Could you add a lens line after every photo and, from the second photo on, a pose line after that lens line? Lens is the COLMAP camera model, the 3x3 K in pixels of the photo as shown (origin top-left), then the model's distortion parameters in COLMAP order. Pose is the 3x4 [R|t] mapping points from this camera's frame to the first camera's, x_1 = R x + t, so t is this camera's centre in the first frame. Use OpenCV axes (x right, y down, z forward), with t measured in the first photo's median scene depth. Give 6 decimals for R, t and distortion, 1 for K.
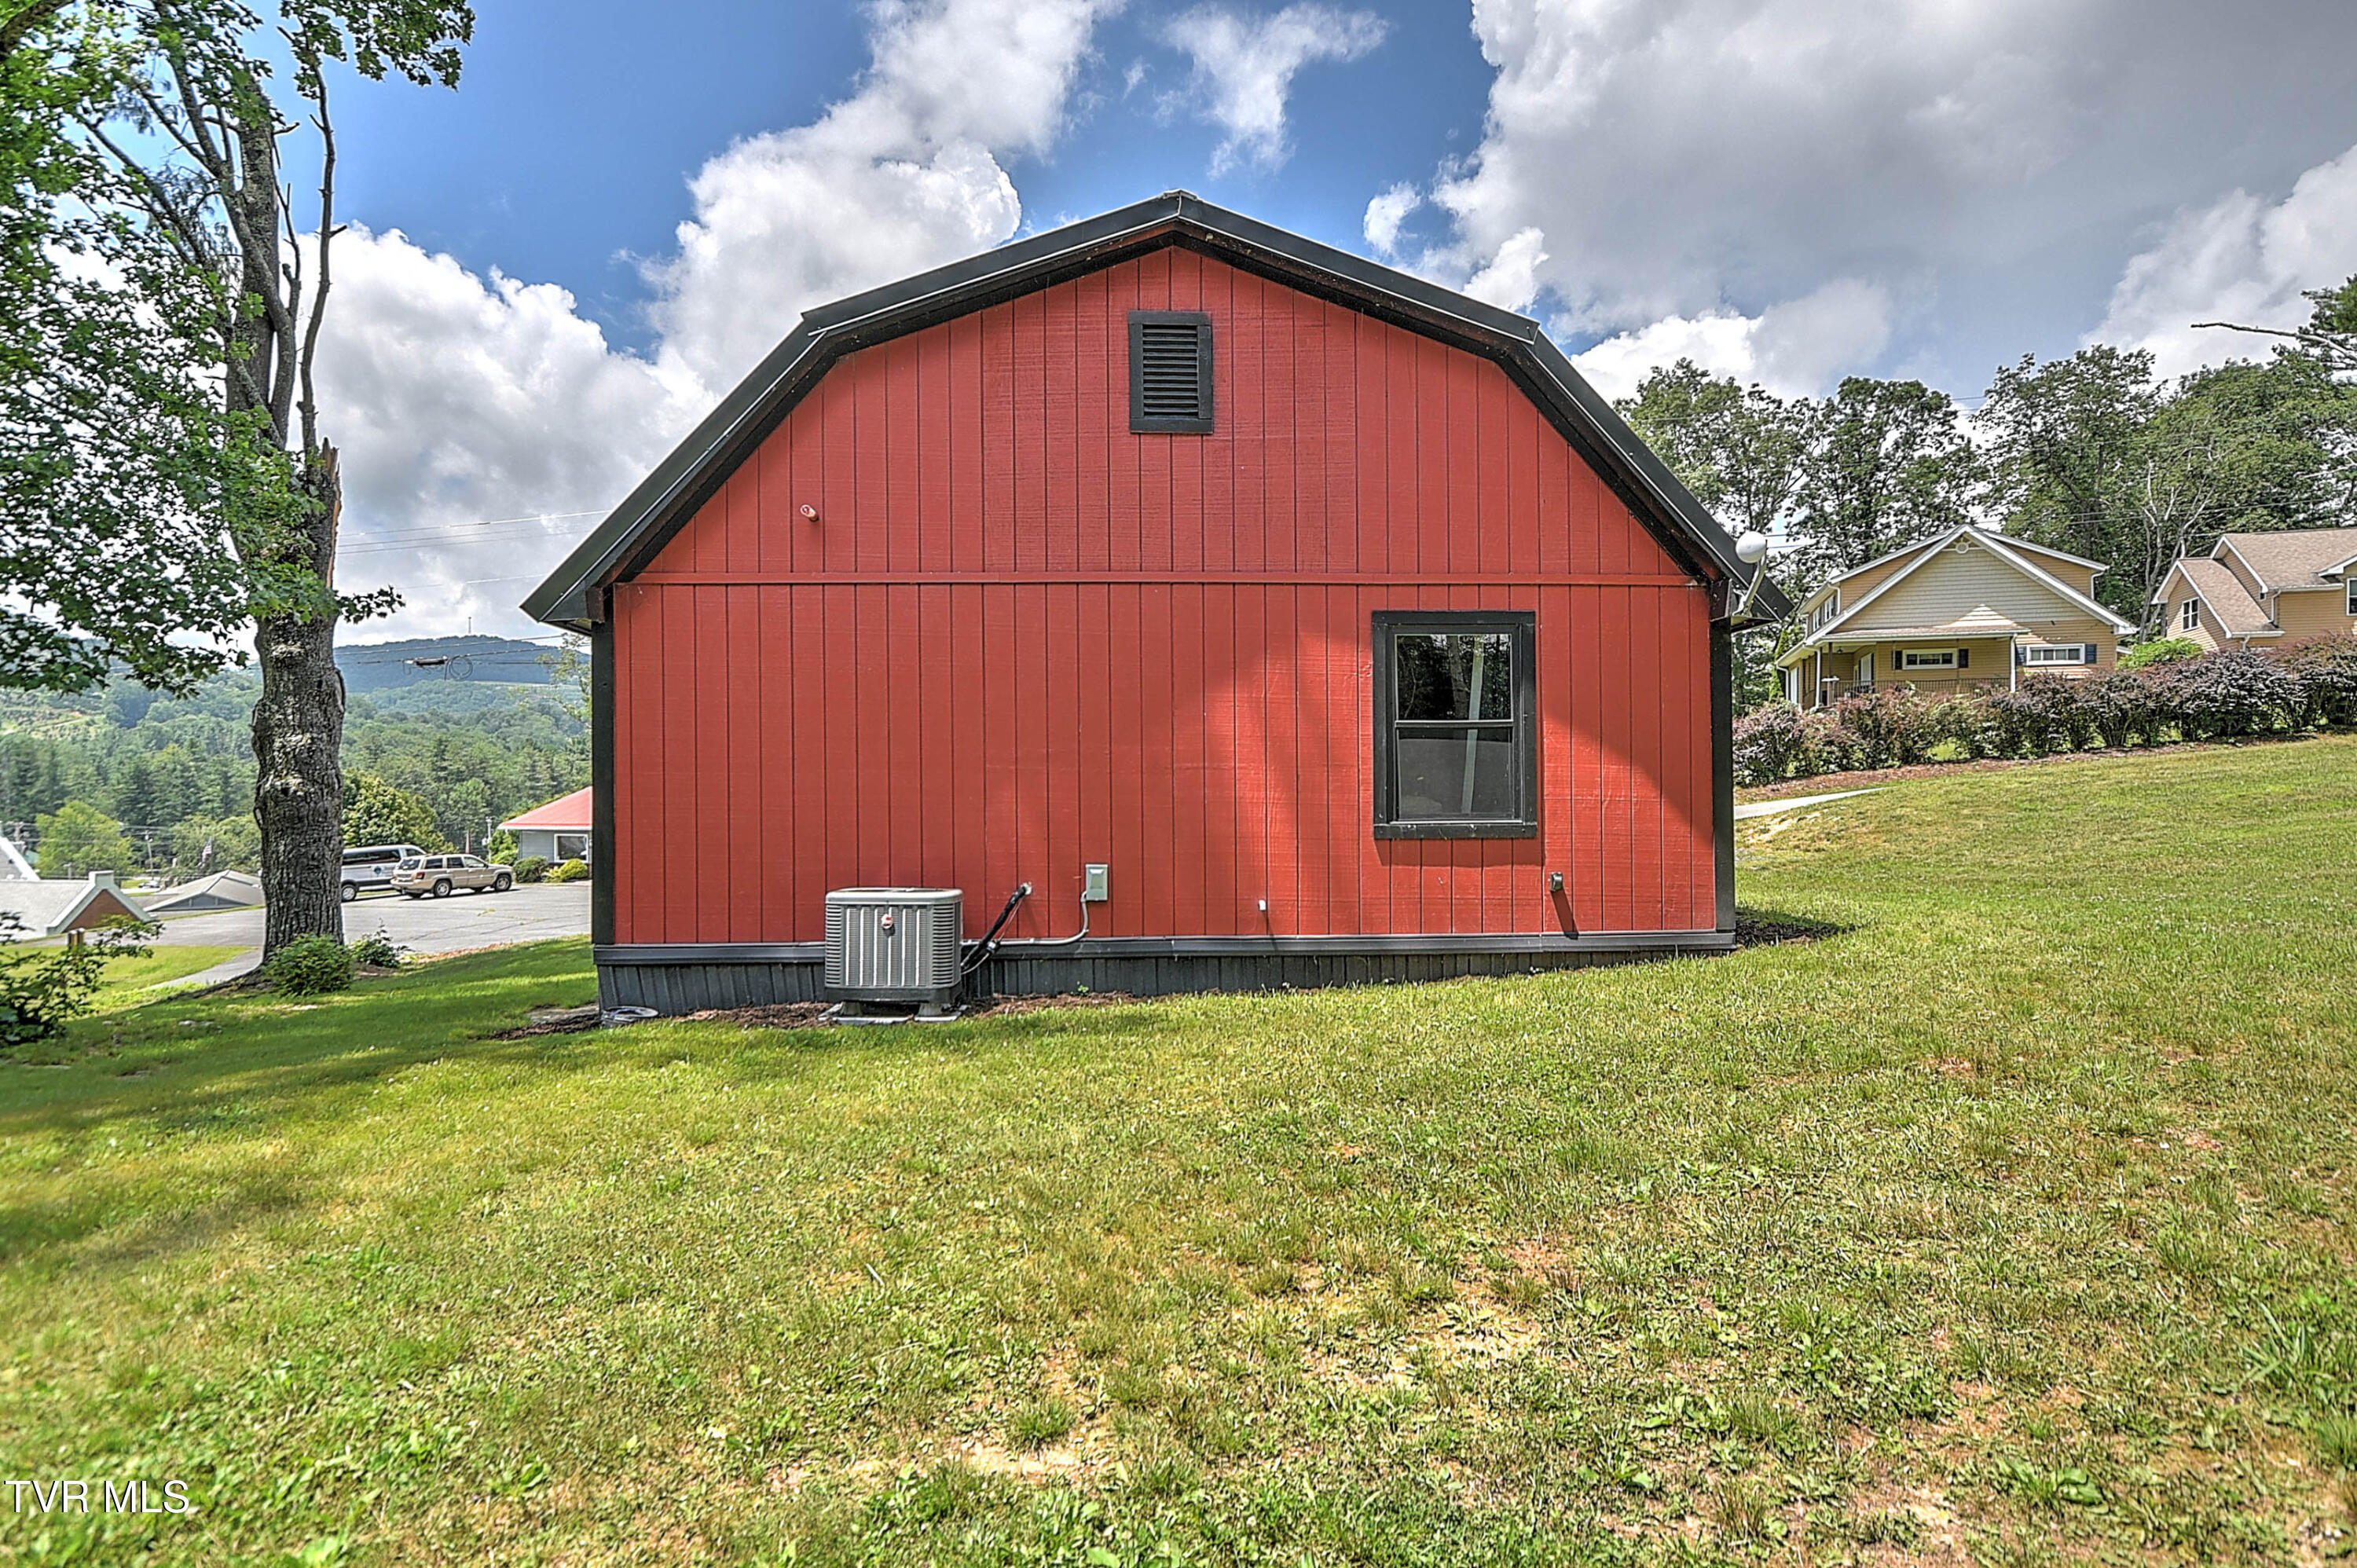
lens RADIAL K [[1389.3, 0, 1169.1], [0, 1389.3, 736.2], [0, 0, 1]] dist [0.031692, 0.003870]
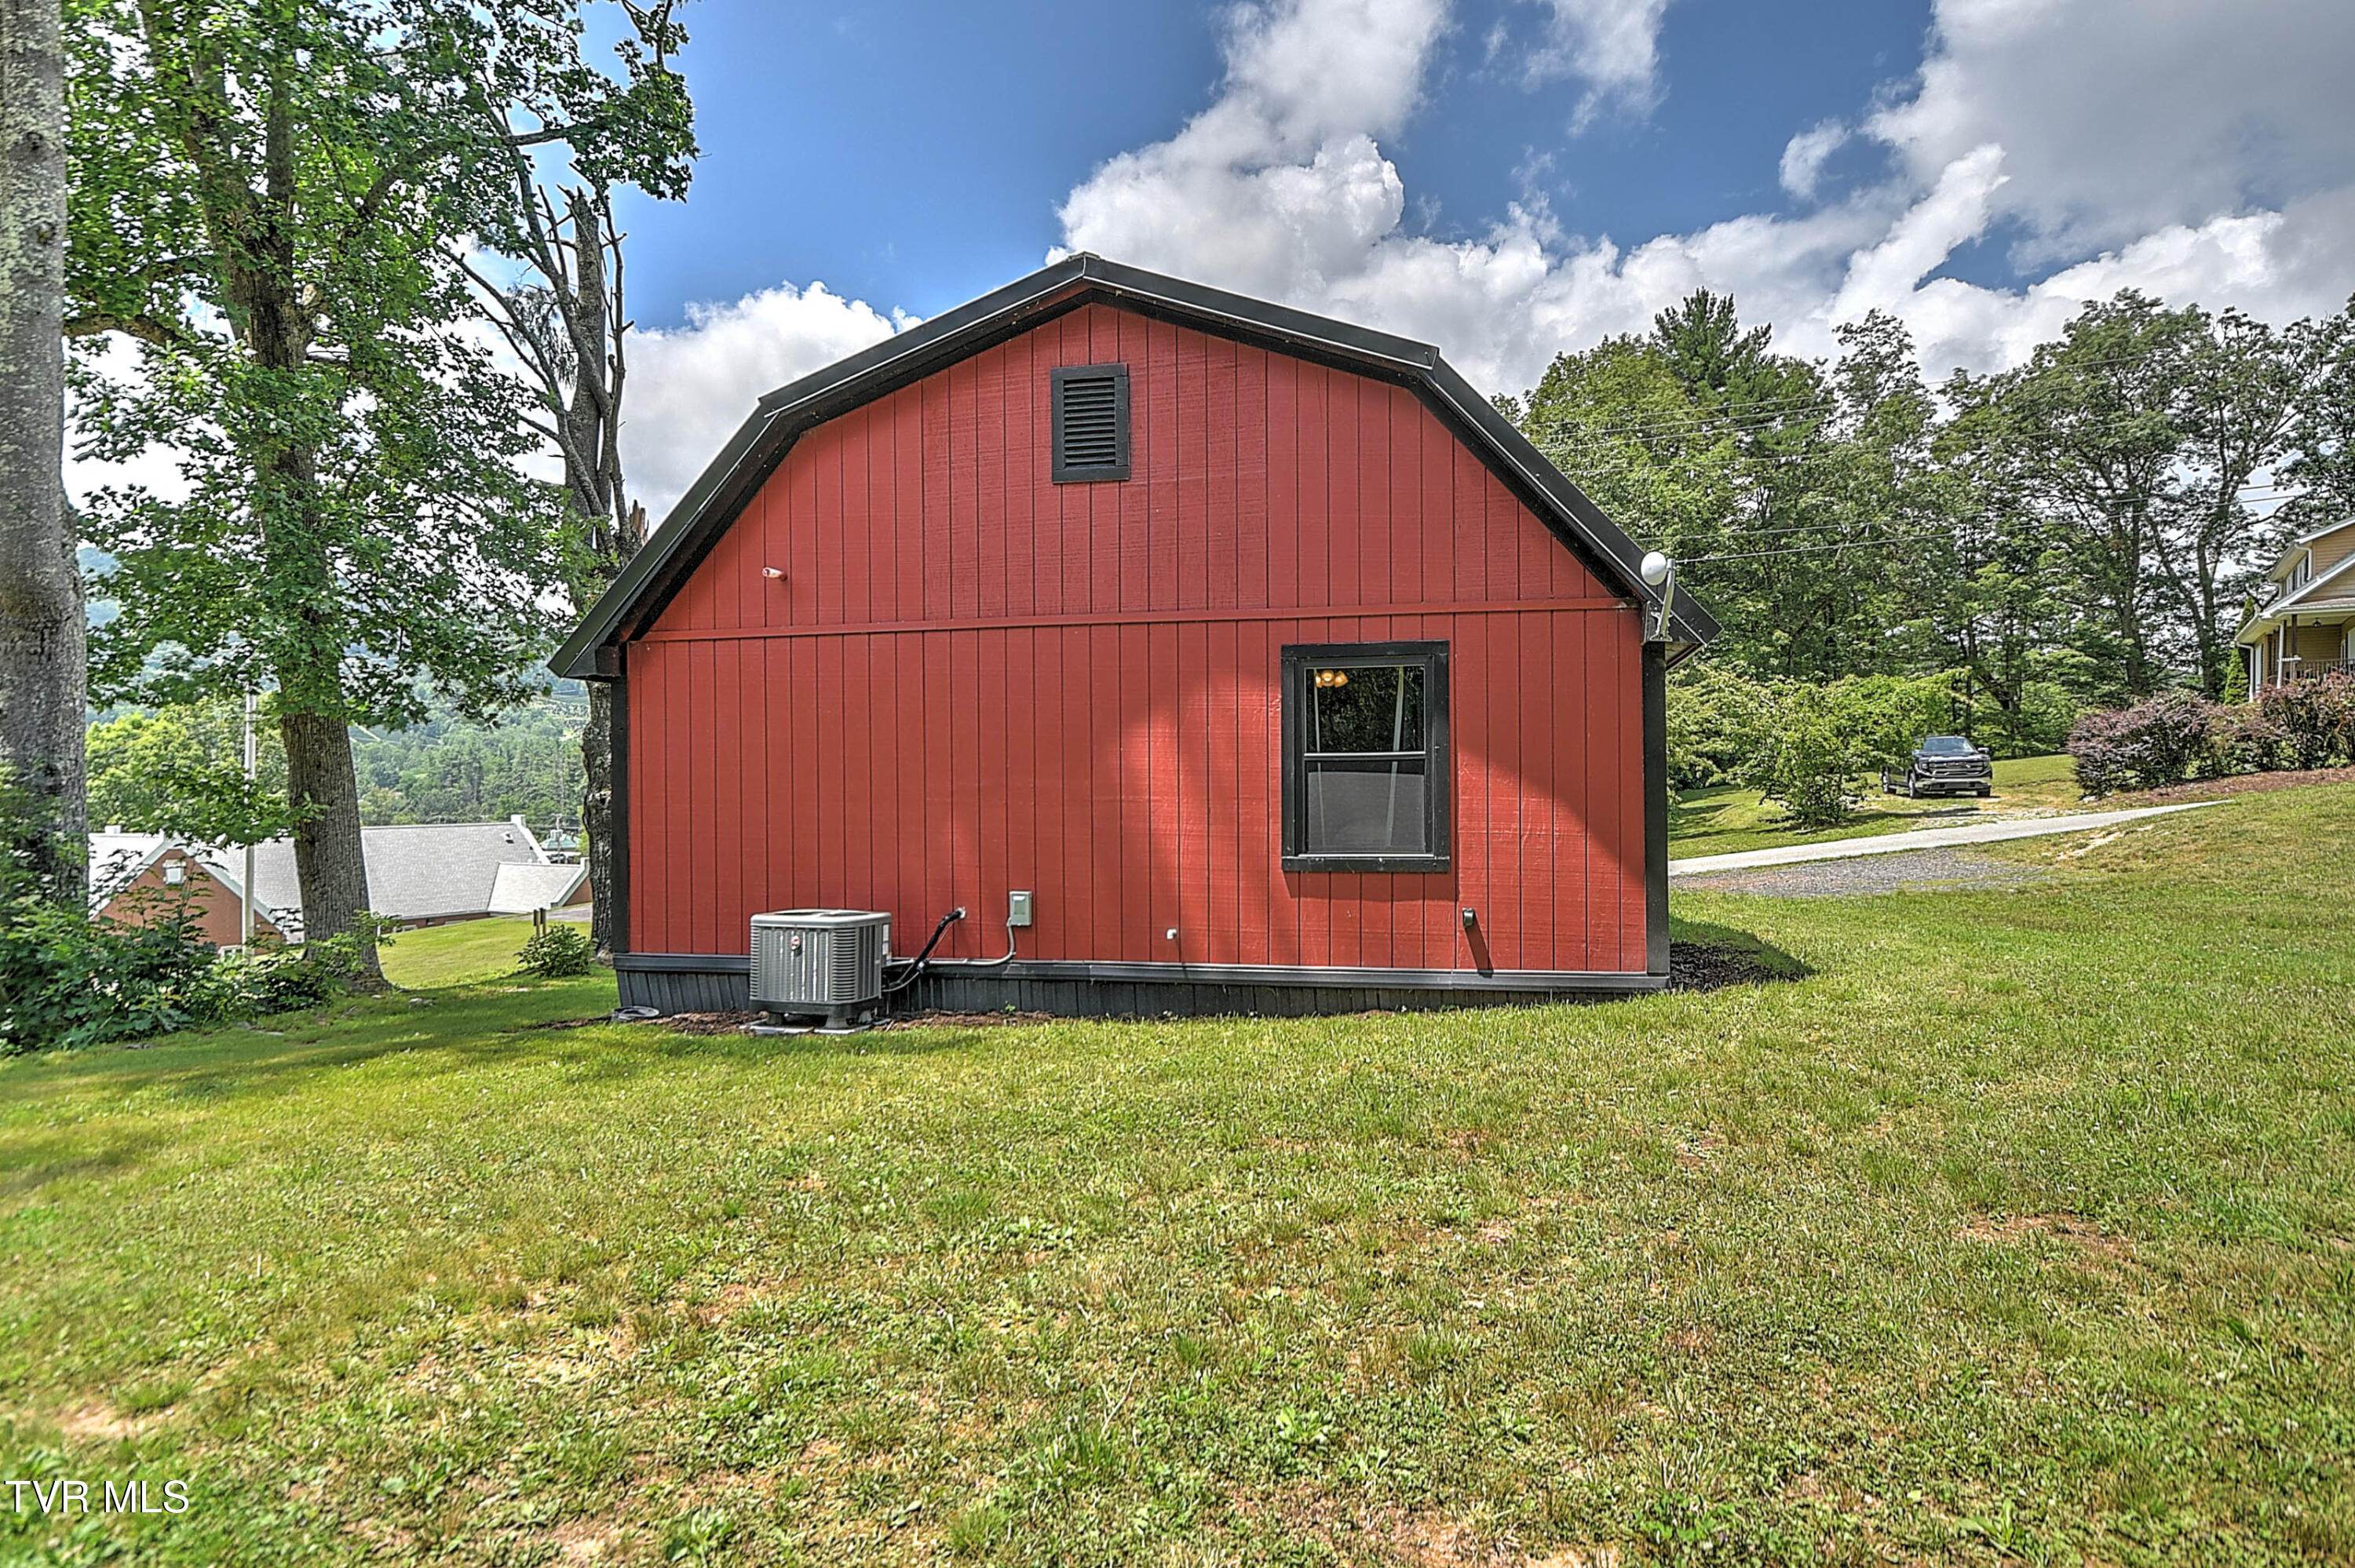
lens RADIAL K [[1388.0, 0, 1162.1], [0, 1388.0, 743.5], [0, 0, 1]] dist [0.031692, 0.003870]
pose [[0.965385, -0.008048, -0.260705, 0.325071], [0.010379, 0.999918, 0.007567, -0.027760], [0.260622, -0.010011, 0.965389, 0.001151]]
